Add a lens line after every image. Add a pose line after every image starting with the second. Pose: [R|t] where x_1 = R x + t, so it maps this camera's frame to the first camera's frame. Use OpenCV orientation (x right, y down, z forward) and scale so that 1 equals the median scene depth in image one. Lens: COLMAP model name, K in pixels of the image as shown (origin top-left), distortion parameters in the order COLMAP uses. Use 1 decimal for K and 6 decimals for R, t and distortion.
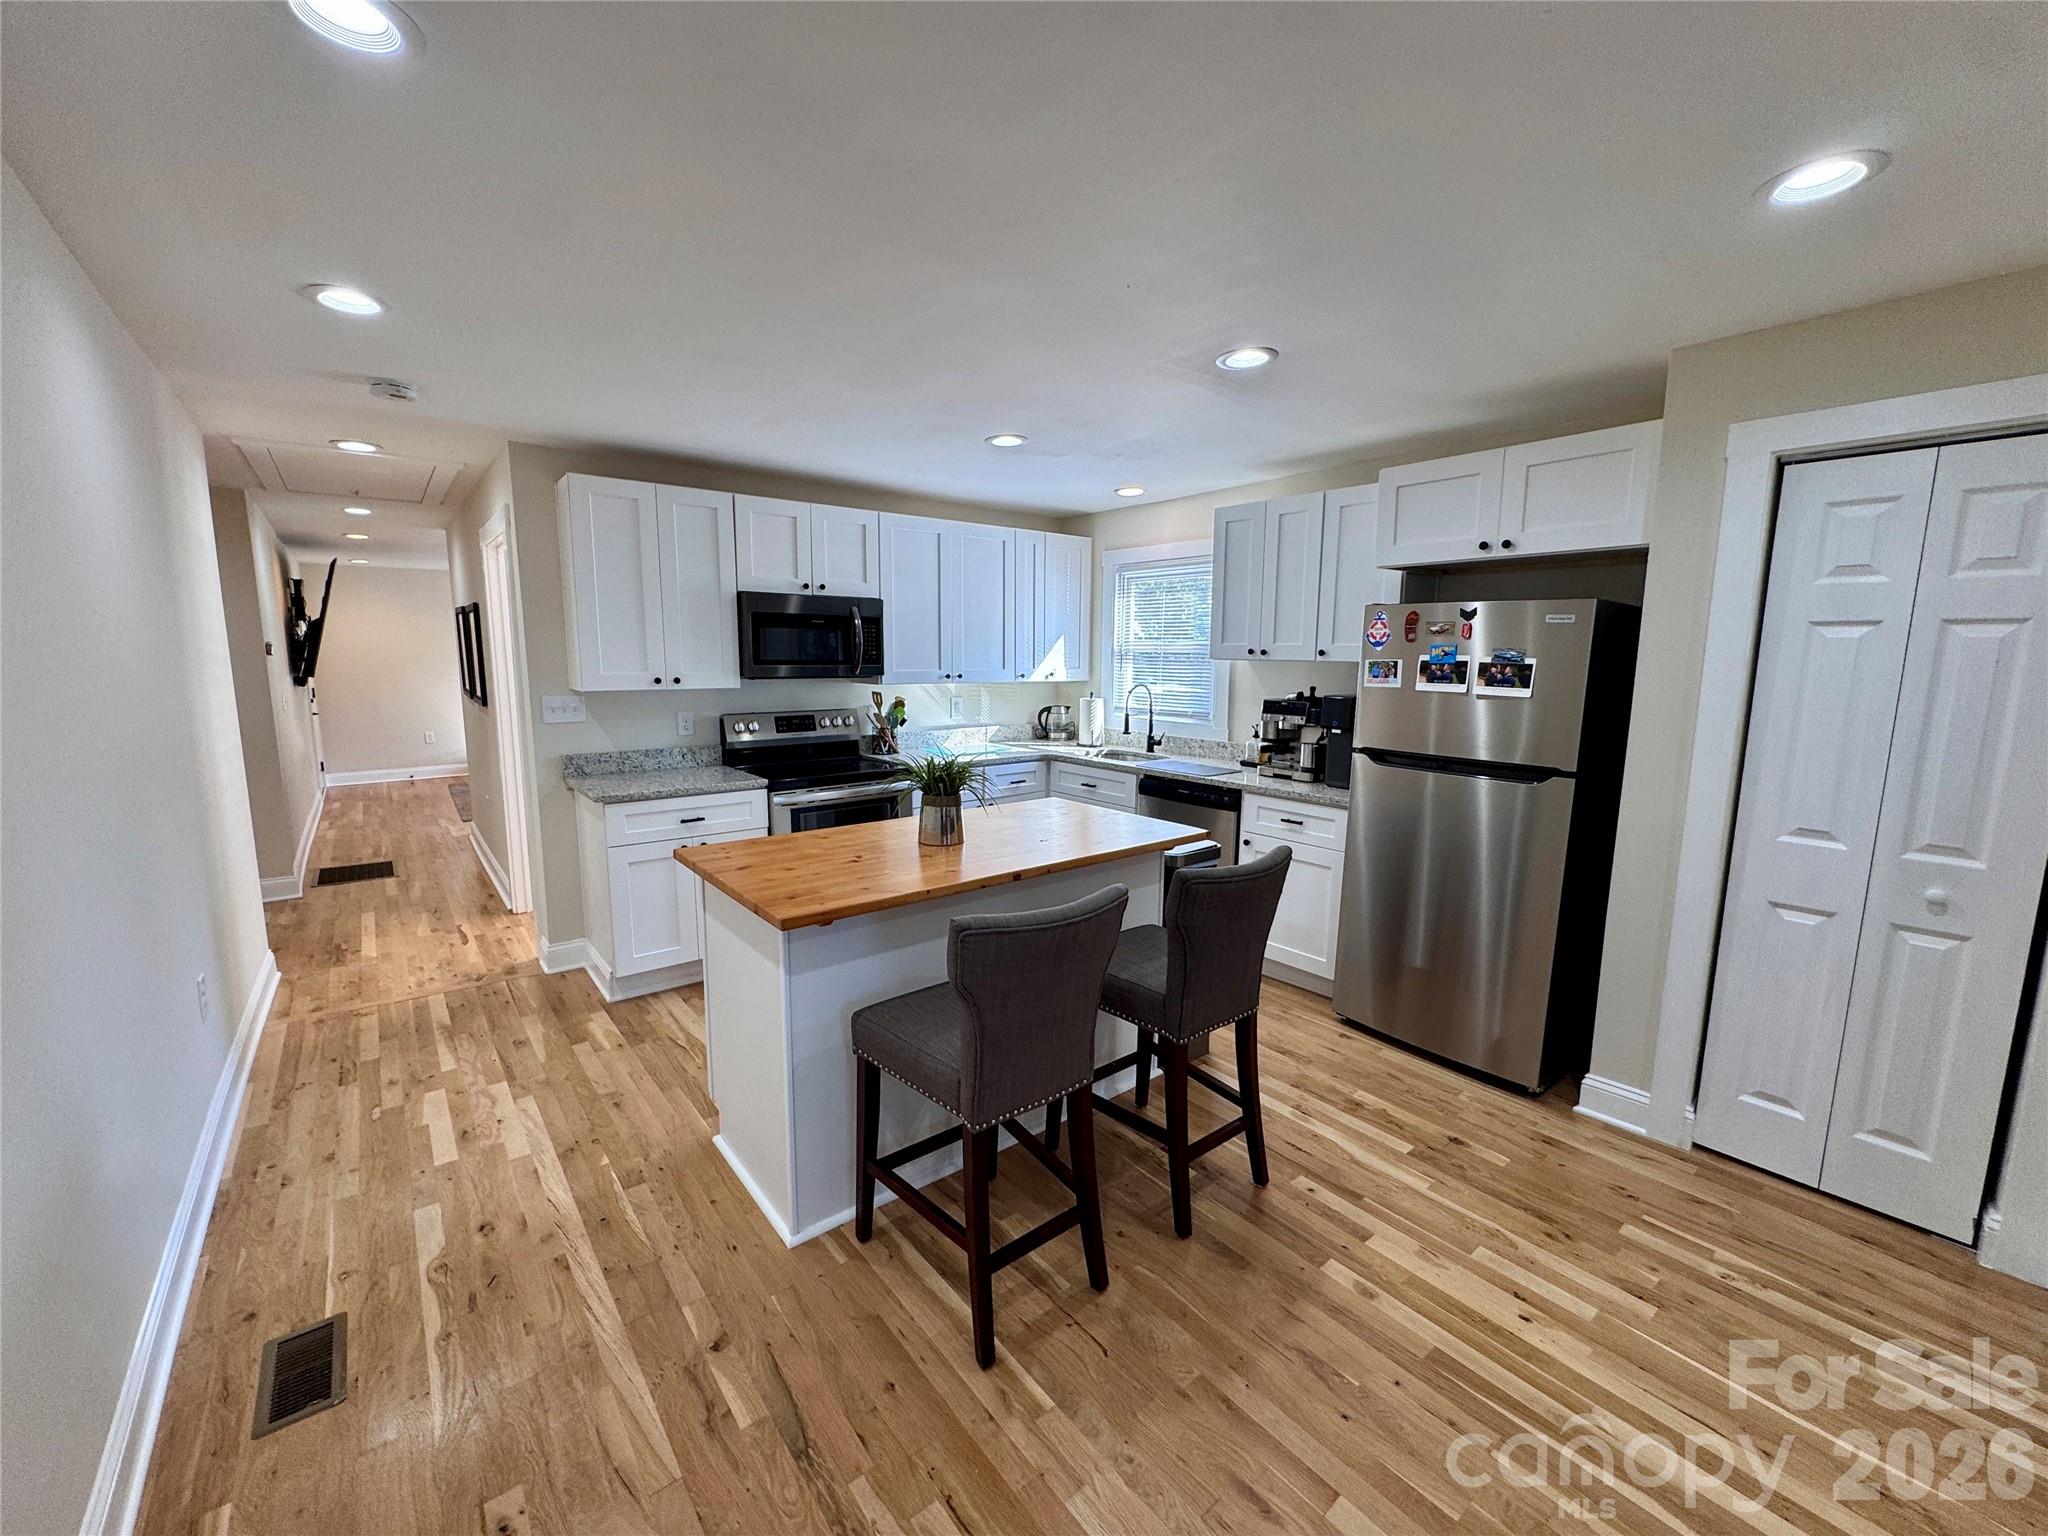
lens RADIAL K [[813.6, 0, 1024.0], [0, 813.6, 768.0], [0, 0, 1]] dist [-0.002864, 0.000277]
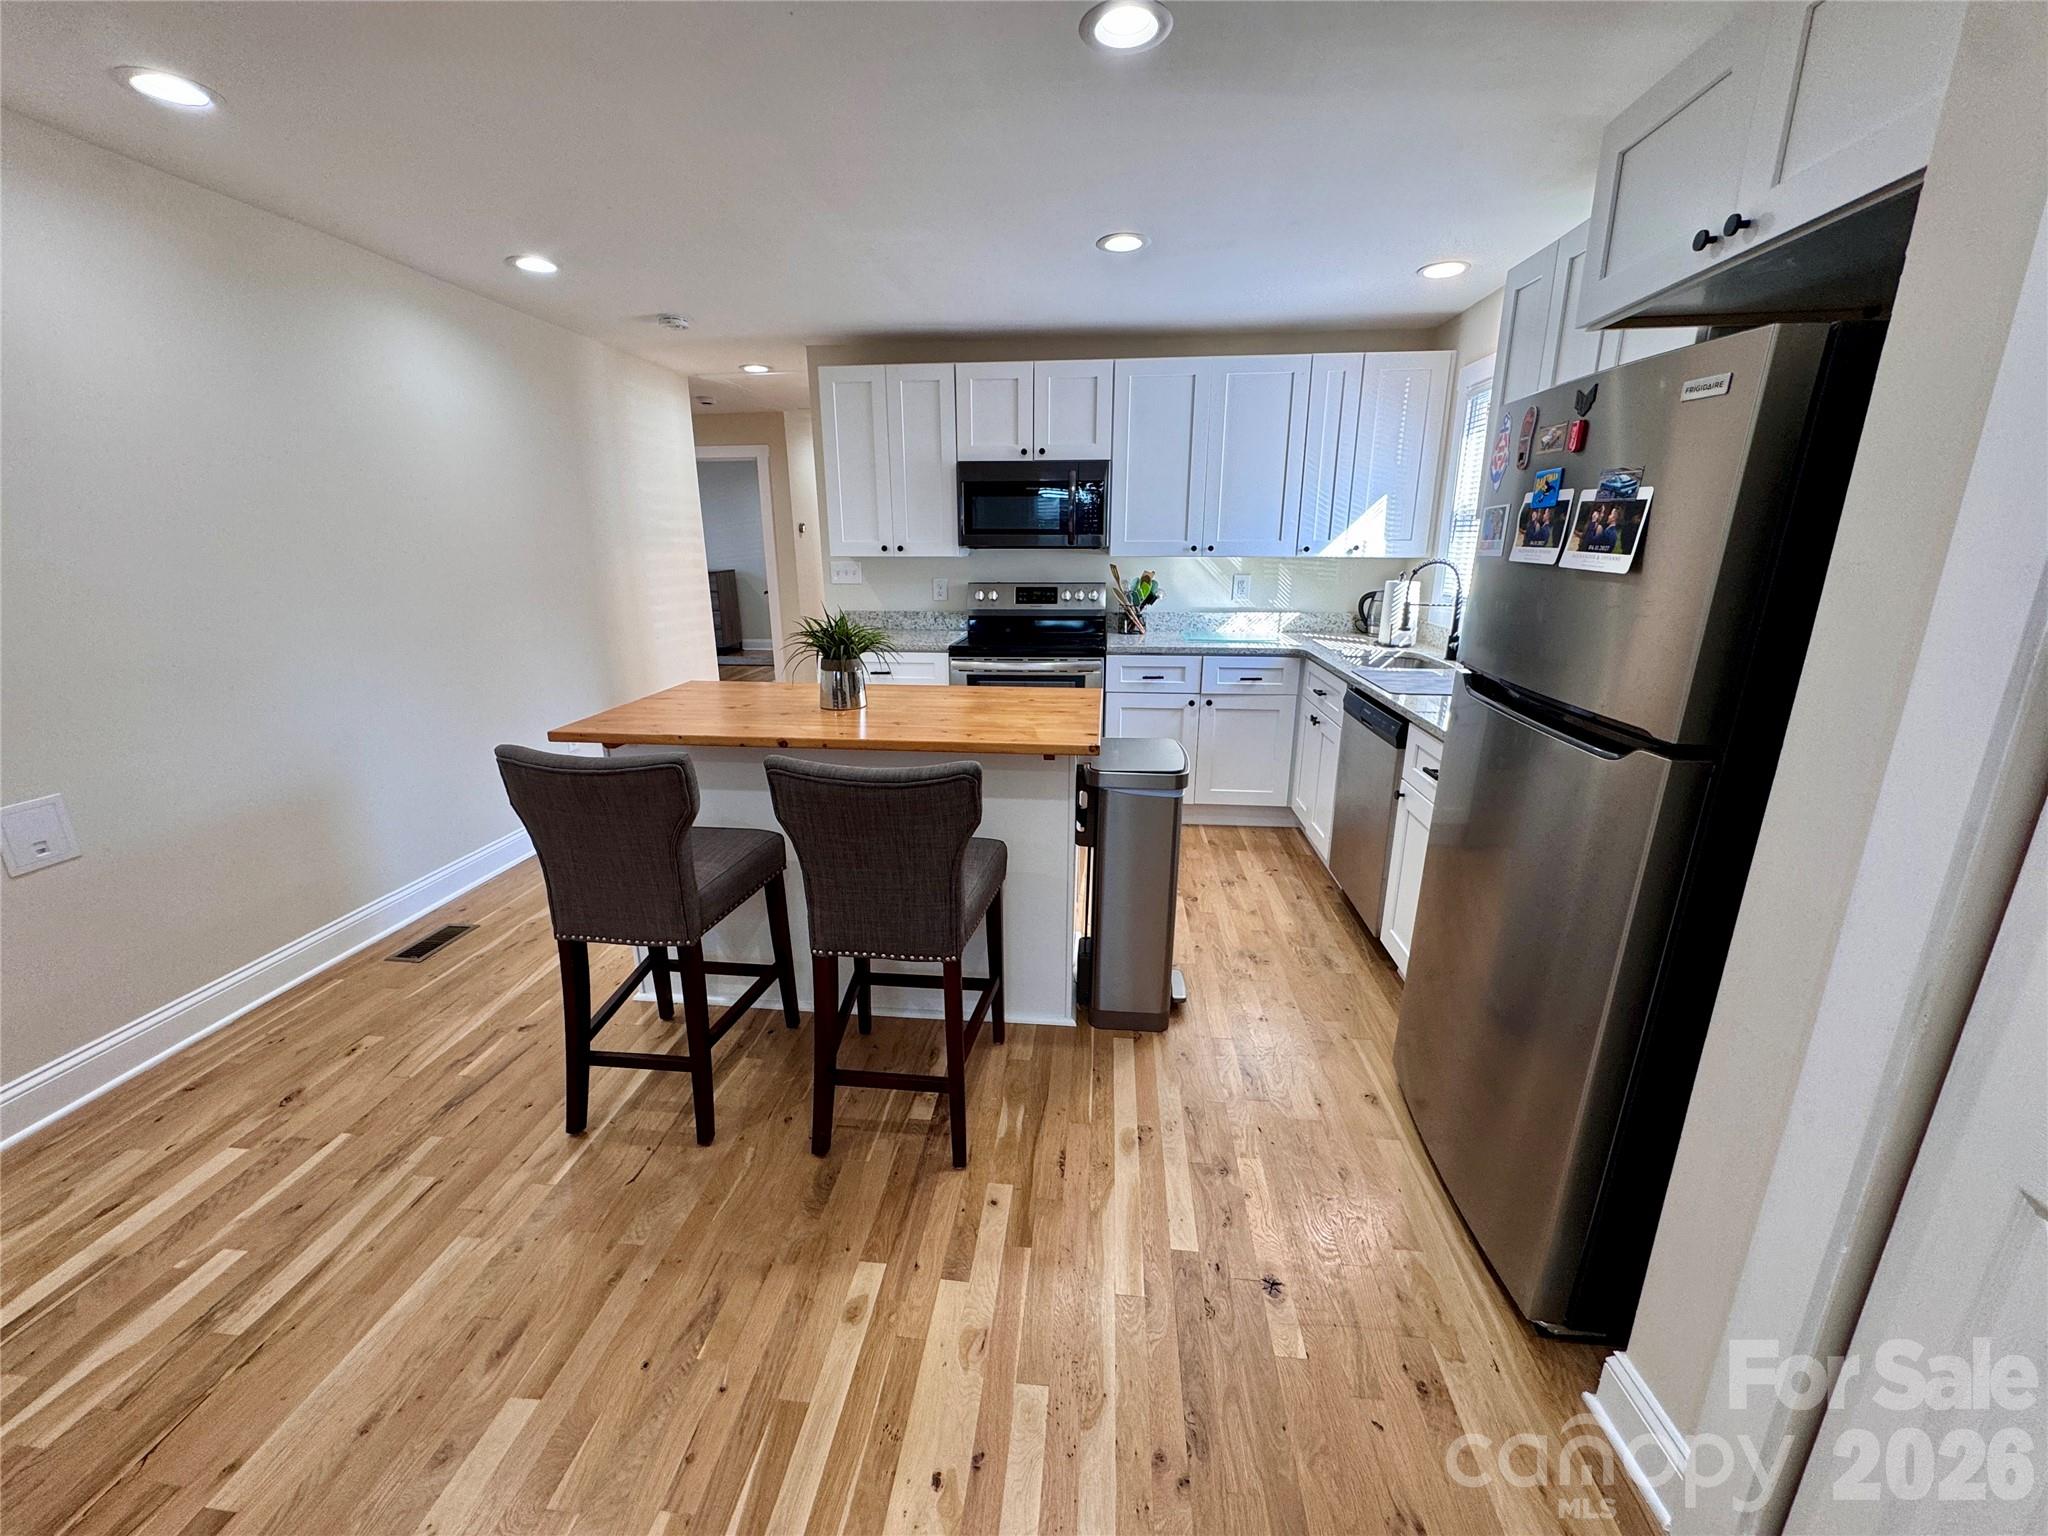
lens RADIAL K [[813.6, 0, 1024.0], [0, 813.6, 768.0], [0, 0, 1]] dist [-0.002864, 0.000277]
pose [[0.709975, 0.185163, -0.679448, 0.693009], [-0.091766, 0.980913, 0.171429, -0.024882], [0.698222, -0.059360, 0.713416, 0.404867]]
